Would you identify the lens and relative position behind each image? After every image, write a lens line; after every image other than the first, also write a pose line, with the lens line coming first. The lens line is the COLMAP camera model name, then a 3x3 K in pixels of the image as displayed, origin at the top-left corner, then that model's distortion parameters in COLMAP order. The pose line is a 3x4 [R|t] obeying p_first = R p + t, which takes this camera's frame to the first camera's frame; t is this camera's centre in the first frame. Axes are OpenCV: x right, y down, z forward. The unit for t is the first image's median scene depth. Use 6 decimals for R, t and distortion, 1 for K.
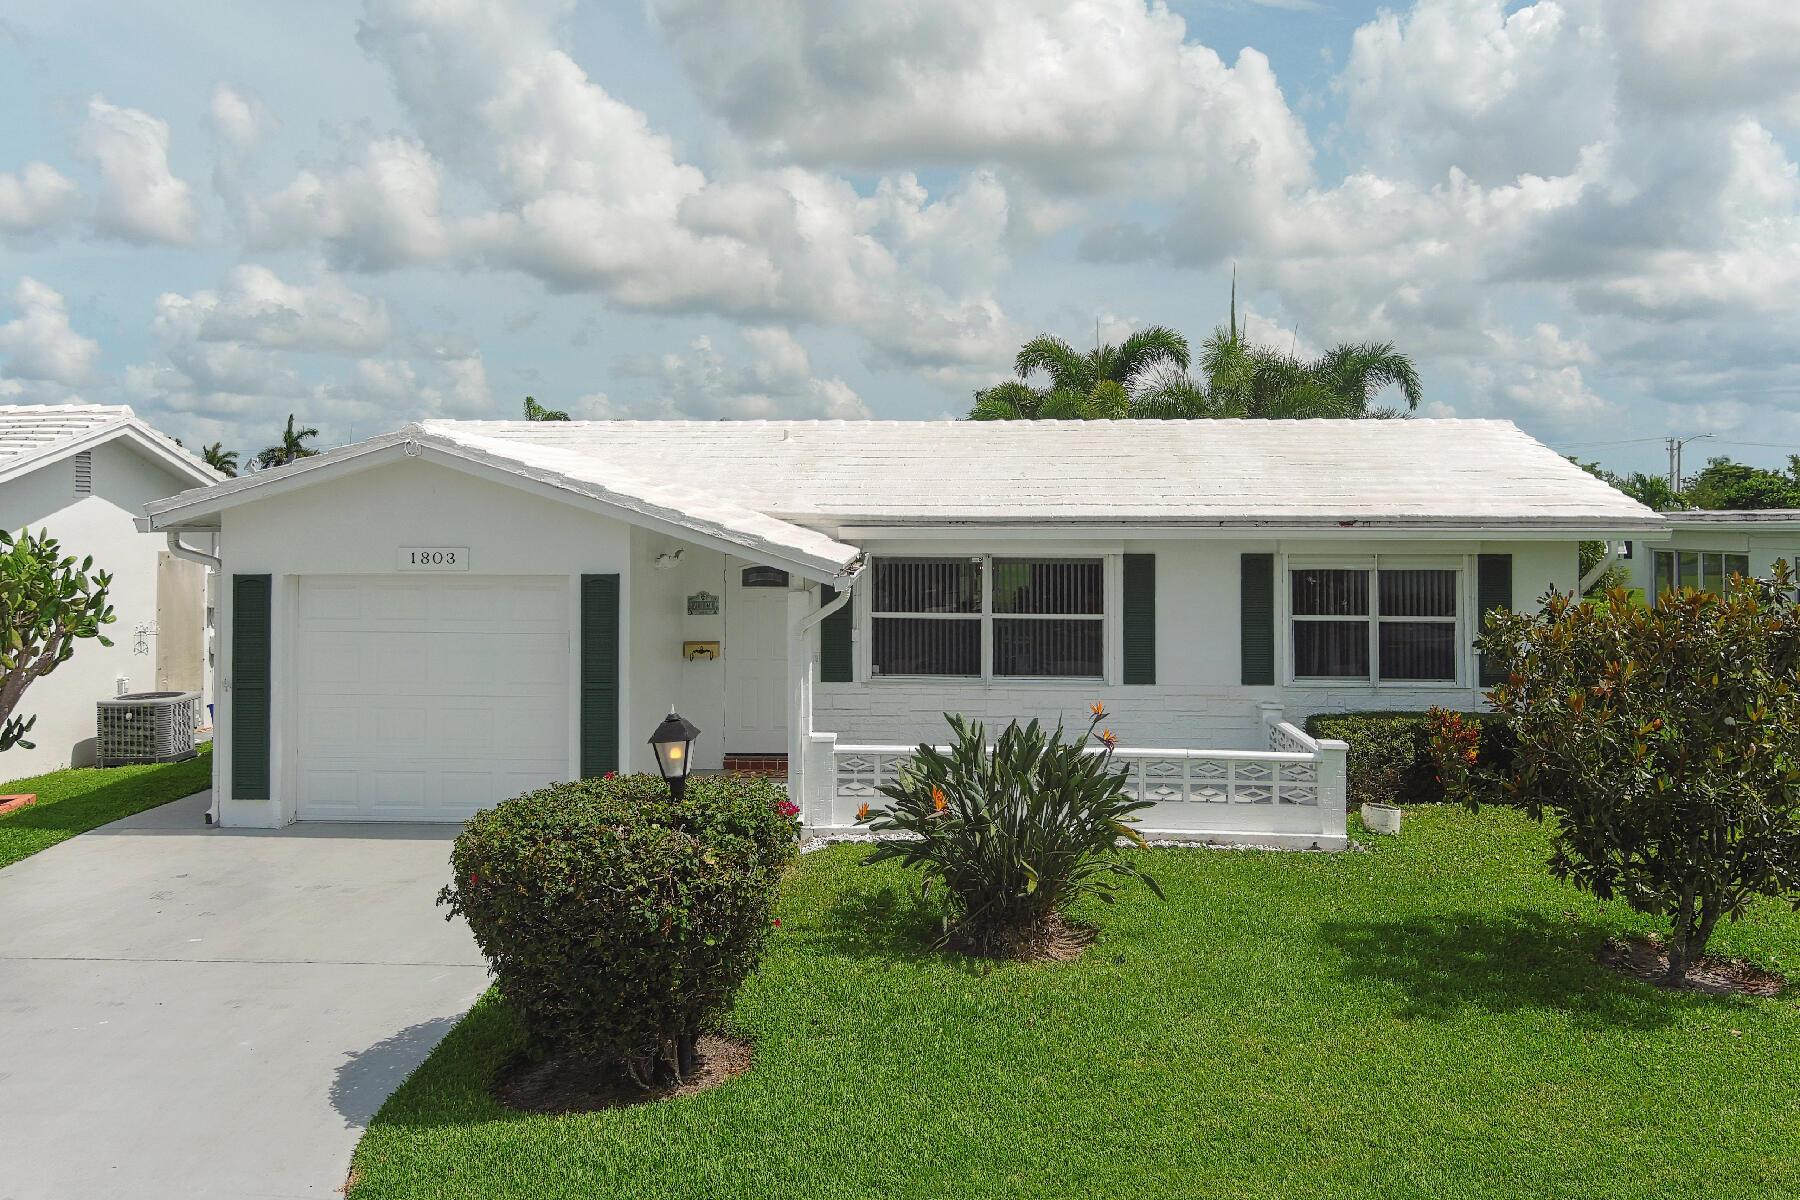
lens RADIAL K [[1434.8, 0, 900.0], [0, 1434.8, 600.0], [0, 0, 1]] dist [0.046299, -0.059635]
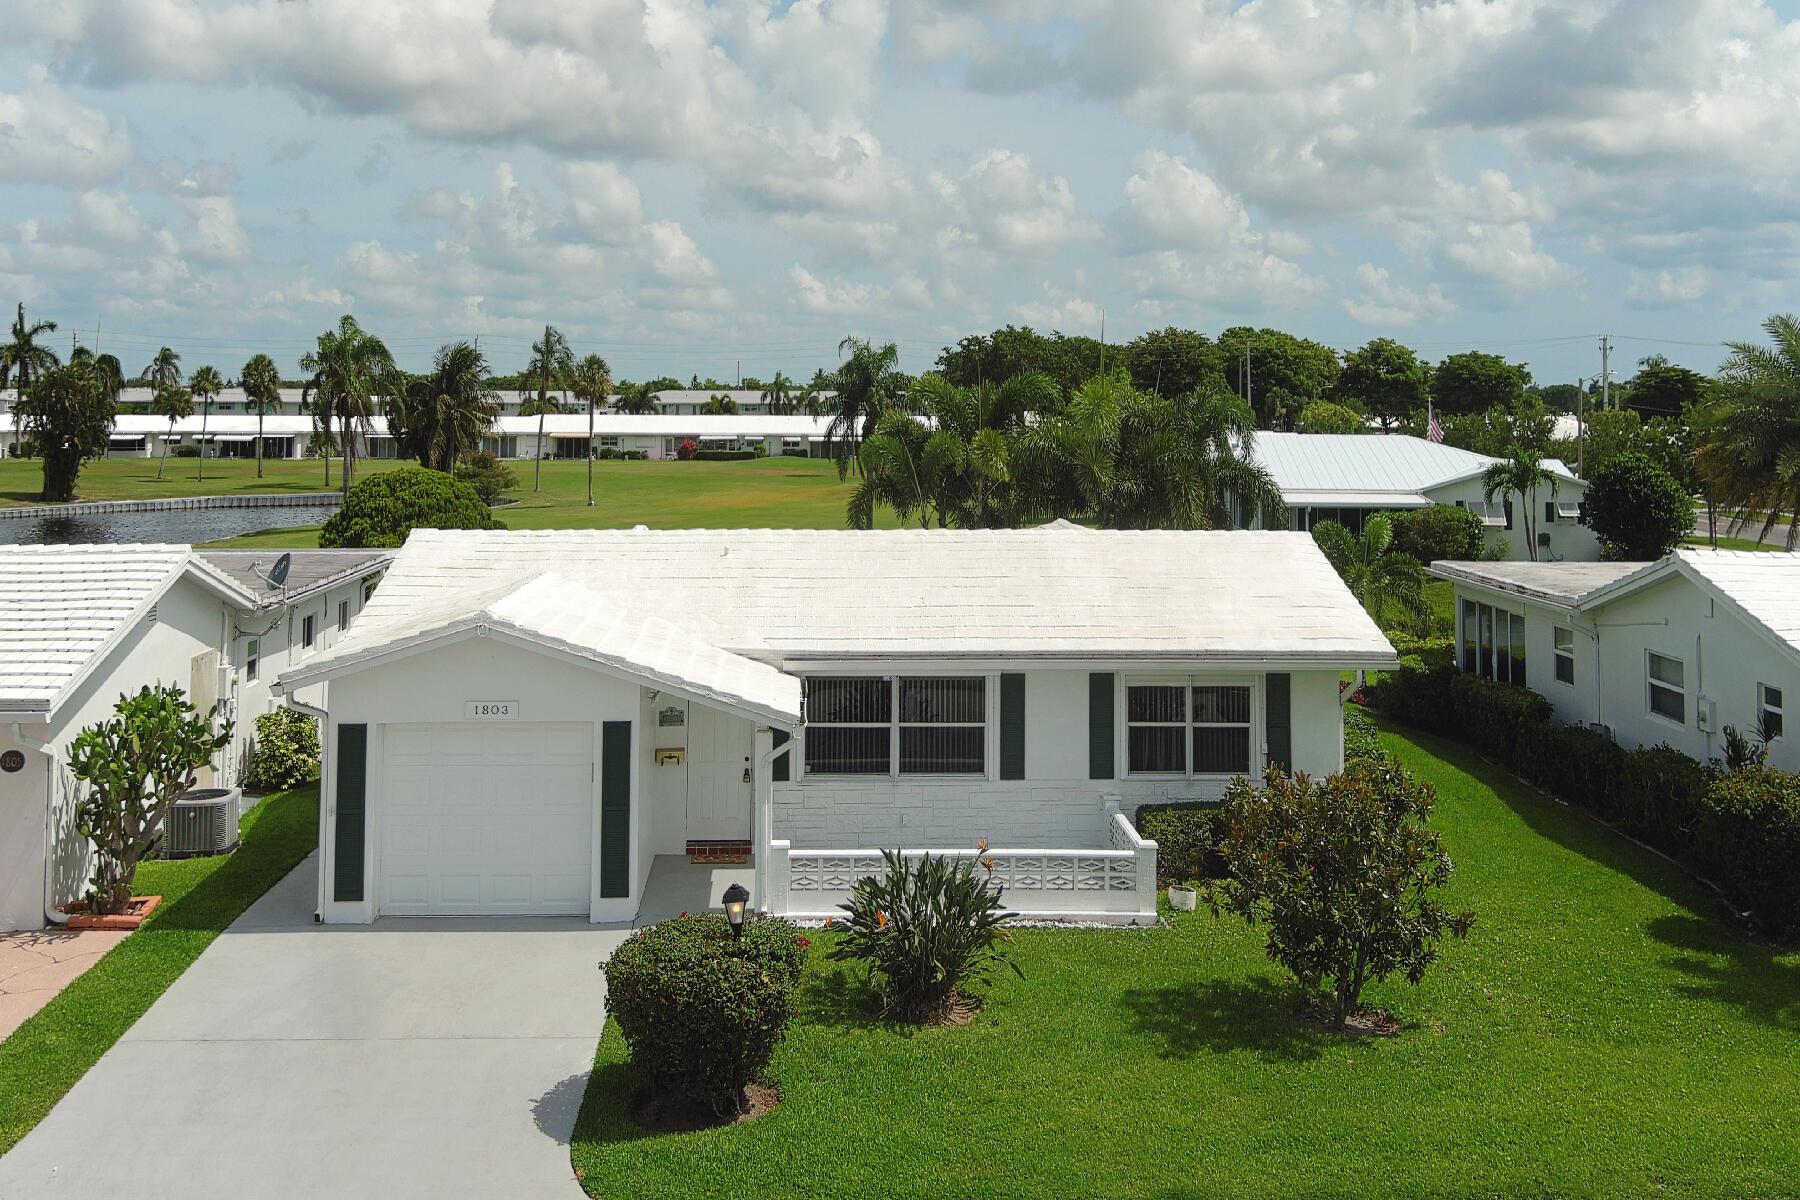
lens RADIAL K [[1535.2, 0, 945.0], [0, 1535.2, 385.9], [0, 0, 1]] dist [0.047076, -0.059201]
pose [[0.993125, 0.022822, 0.114816, -0.076478], [-0.009487, 0.993277, -0.115376, -0.168197], [-0.116677, 0.113493, 0.986664, -0.505299]]
